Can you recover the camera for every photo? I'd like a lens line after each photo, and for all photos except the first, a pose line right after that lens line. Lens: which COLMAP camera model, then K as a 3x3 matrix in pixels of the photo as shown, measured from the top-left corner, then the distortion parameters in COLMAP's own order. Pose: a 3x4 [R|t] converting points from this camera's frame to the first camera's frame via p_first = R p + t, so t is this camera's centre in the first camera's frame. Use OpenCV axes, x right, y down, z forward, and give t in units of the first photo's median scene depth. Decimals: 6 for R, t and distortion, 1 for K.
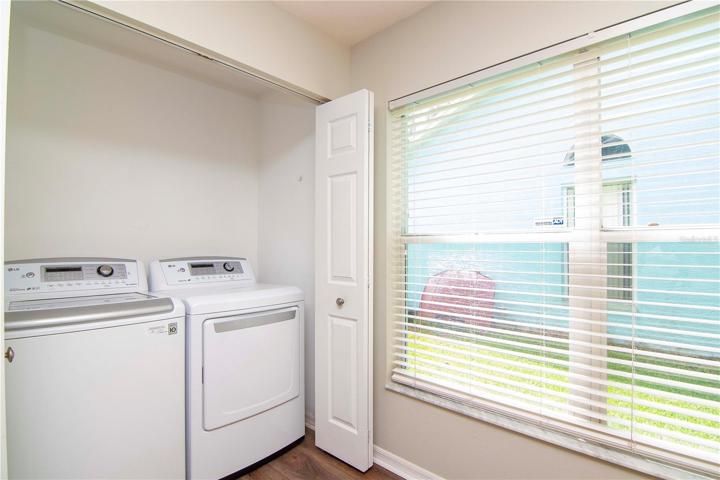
lens RADIAL K [[359.6, 0, 360.3], [0, 359.6, 245.9], [0, 0, 1]] dist [-0.030993, -0.000566]
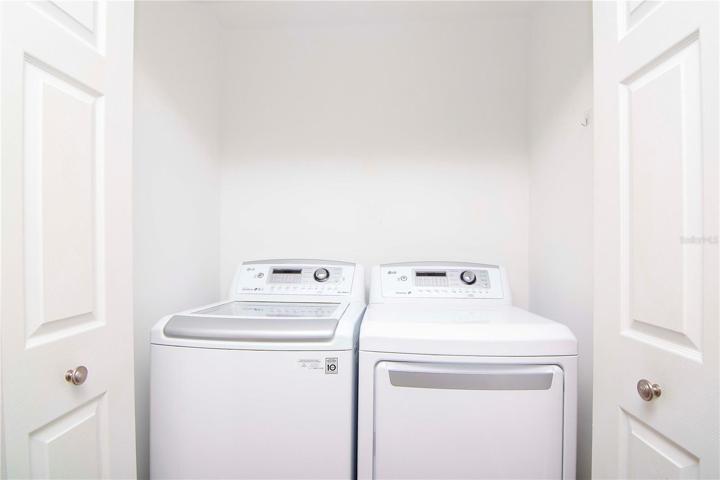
lens RADIAL K [[359.6, 0, 360.3], [0, 359.6, 245.9], [0, 0, 1]] dist [-0.030993, -0.000566]
pose [[0.615718, -0.003903, -0.787957, 0.048497], [0.002477, 0.999992, -0.003018, 0.000939], [0.787962, -0.000094, 0.615723, 0.509481]]
